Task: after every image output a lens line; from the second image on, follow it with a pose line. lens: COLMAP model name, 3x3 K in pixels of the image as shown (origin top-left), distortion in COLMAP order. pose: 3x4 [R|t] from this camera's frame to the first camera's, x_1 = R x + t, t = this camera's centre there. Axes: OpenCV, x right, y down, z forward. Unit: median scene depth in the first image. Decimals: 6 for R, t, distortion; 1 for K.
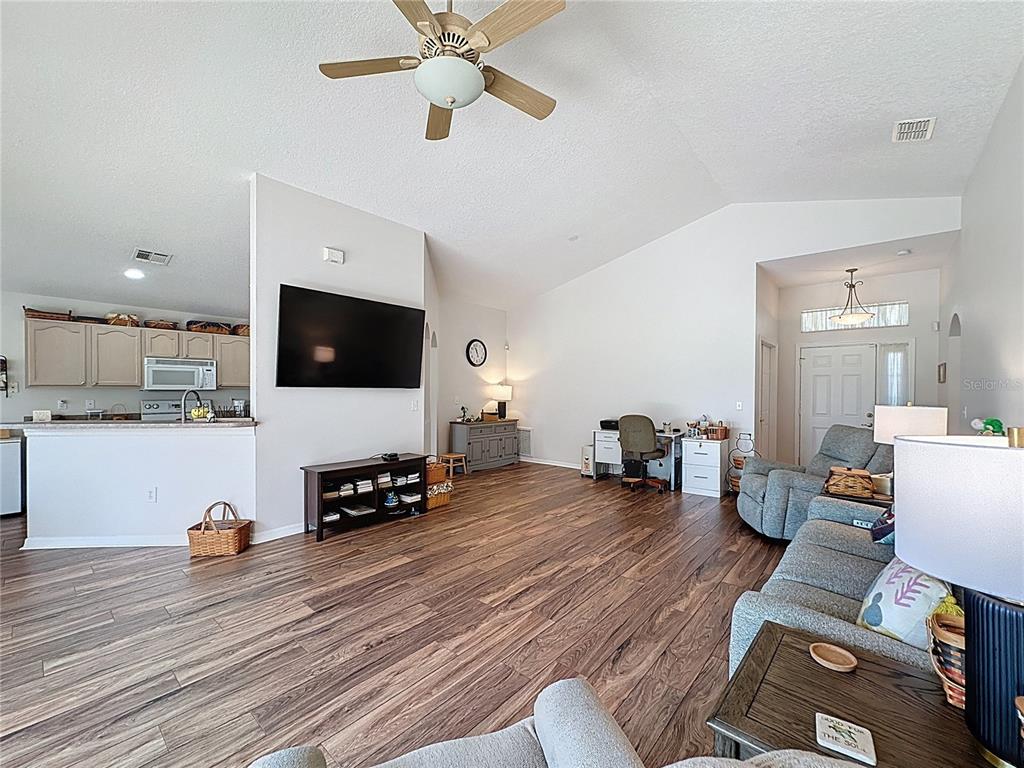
lens RADIAL K [[416.8, 0, 508.0], [0, 416.8, 399.1], [0, 0, 1]] dist [-0.005625, 0.001605]
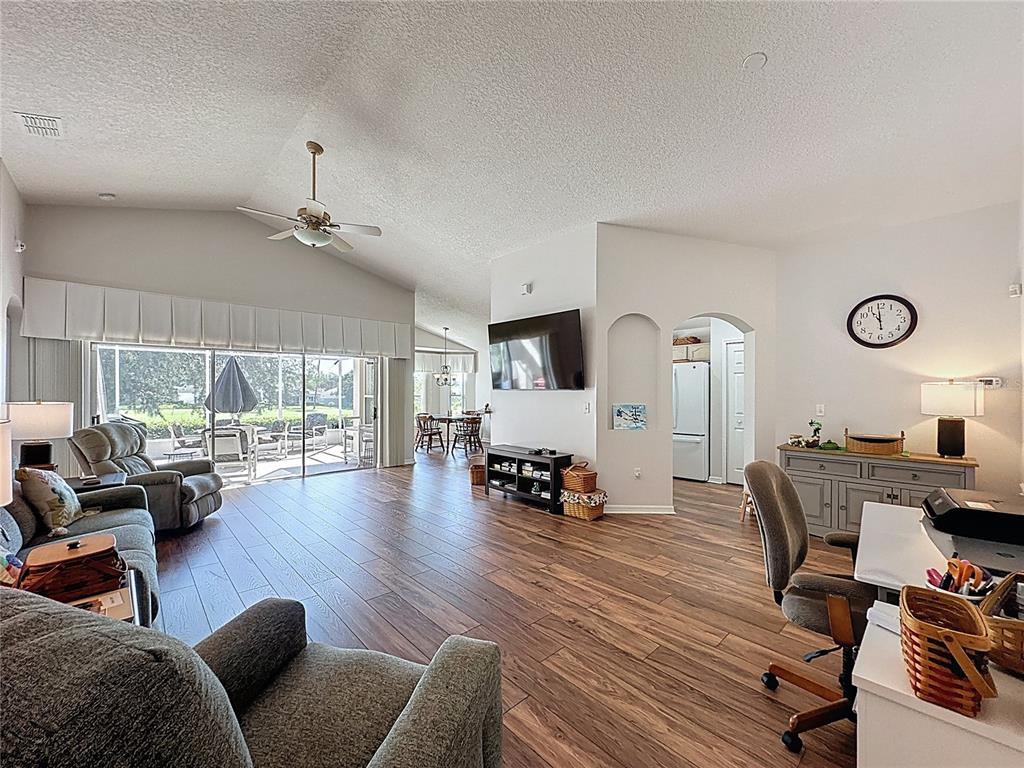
lens RADIAL K [[416.8, 0, 514.1], [0, 416.8, 390.5], [0, 0, 1]] dist [-0.005625, 0.001605]
pose [[-0.096922, -0.003413, -0.995286, 0.679588], [-0.024600, 0.999697, -0.001032, -0.017323], [0.994988, 0.024384, -0.096976, 0.836361]]
